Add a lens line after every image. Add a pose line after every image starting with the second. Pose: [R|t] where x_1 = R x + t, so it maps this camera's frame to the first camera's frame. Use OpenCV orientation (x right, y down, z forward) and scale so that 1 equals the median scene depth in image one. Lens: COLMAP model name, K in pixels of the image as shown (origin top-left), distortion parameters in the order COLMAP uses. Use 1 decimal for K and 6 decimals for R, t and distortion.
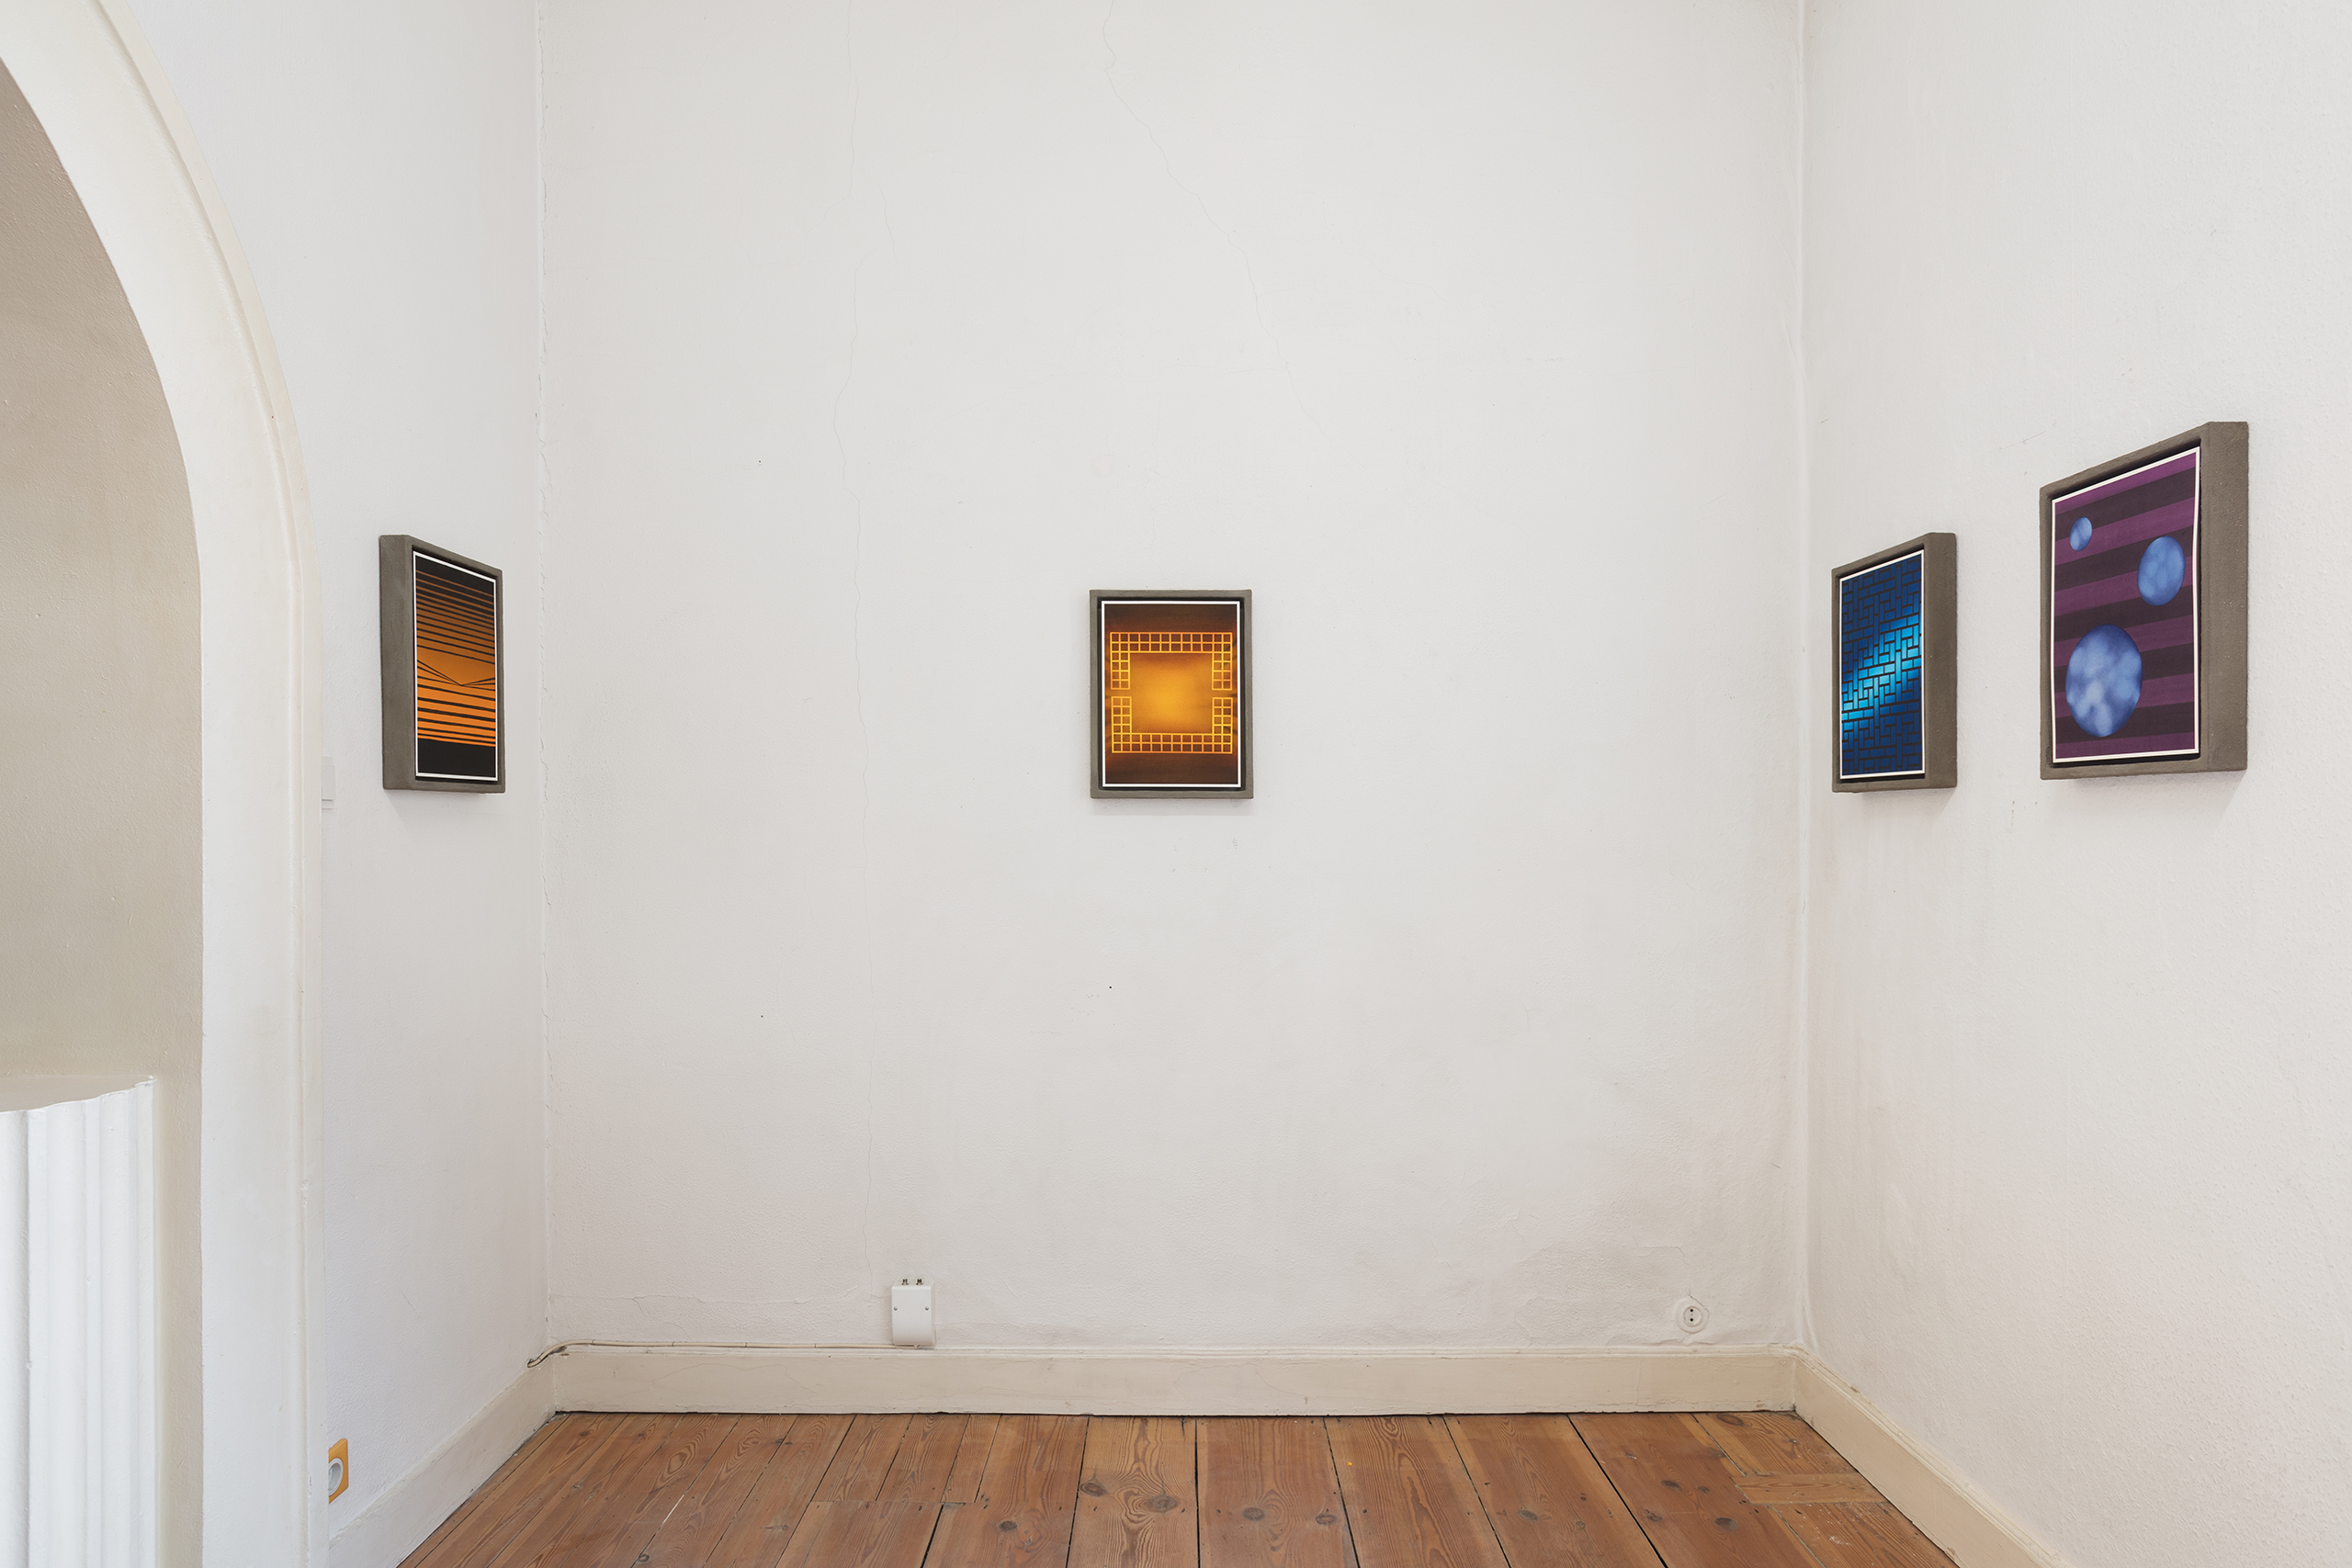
lens RADIAL K [[1365.0, 0, 1172.2], [0, 1365.0, 822.7], [0, 0, 1]] dist [-0.000519, 0.020291]
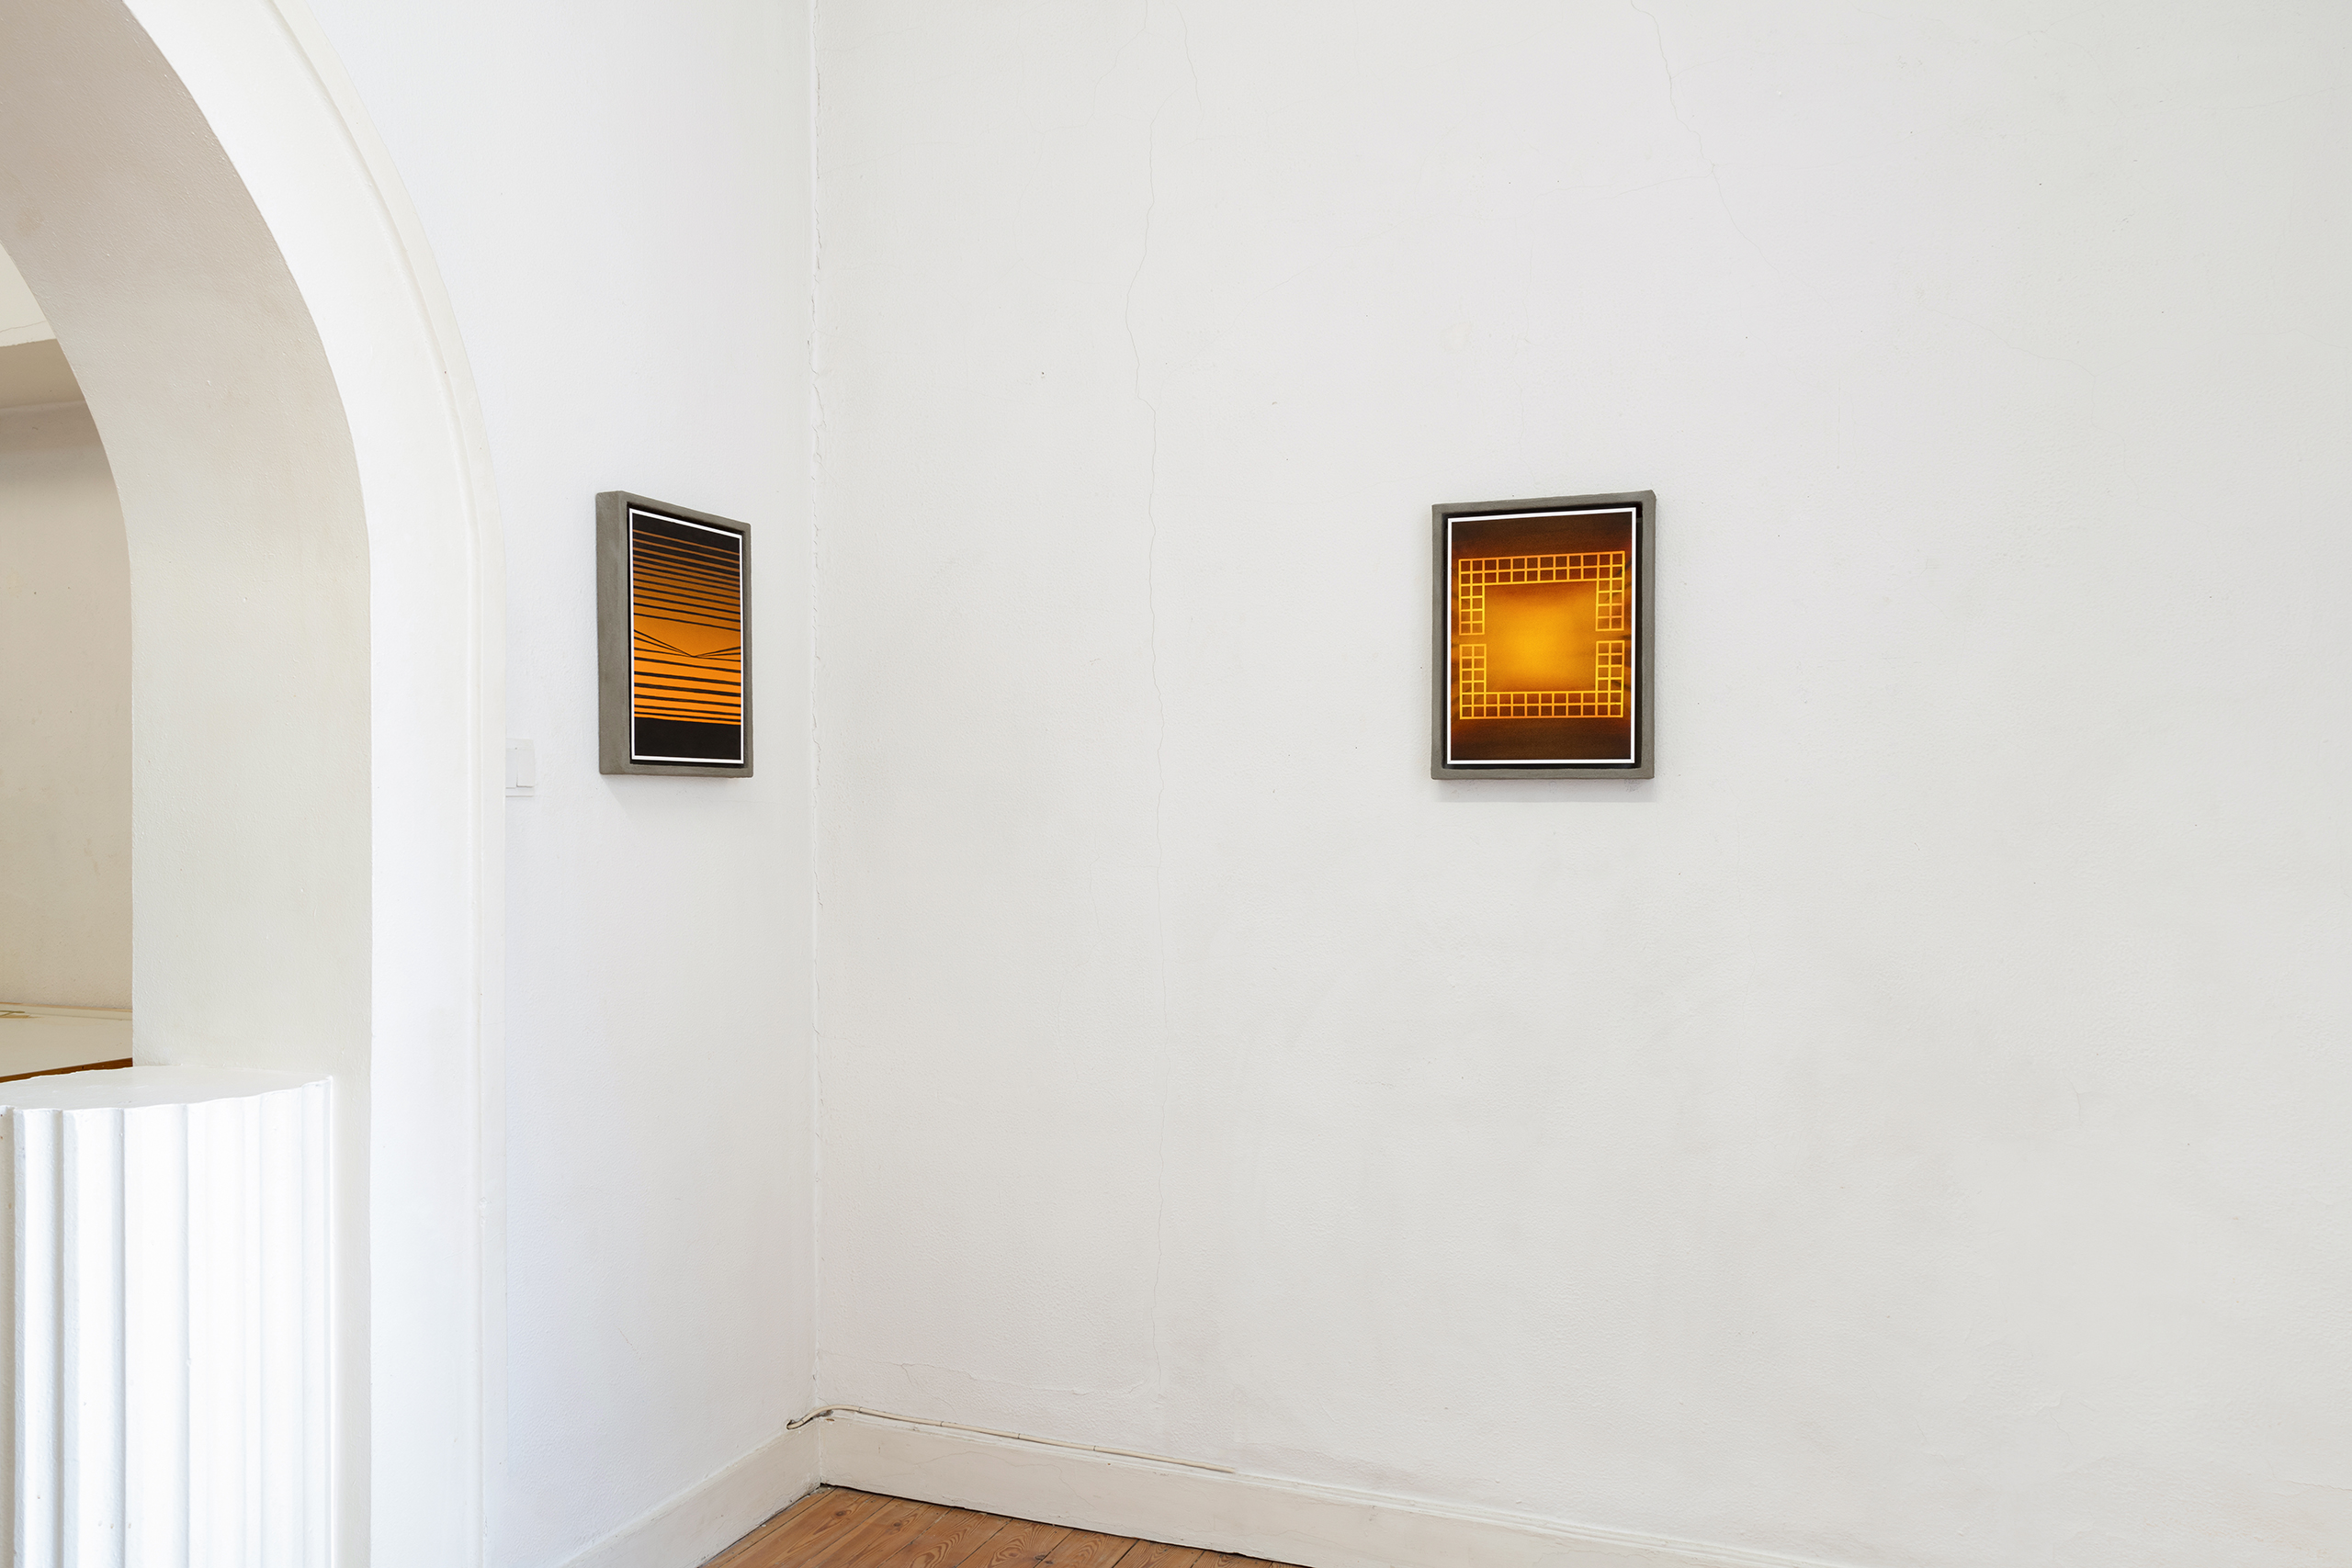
lens RADIAL K [[1706.7, 0, 1174.0], [0, 1706.7, 834.1], [0, 0, 1]] dist [0.020720, 0.004279]
pose [[0.934968, 0.006159, -0.354679, 0.146561], [-0.001104, 0.999895, 0.014453, -0.001182], [0.354731, -0.013121, 0.934876, 0.060450]]
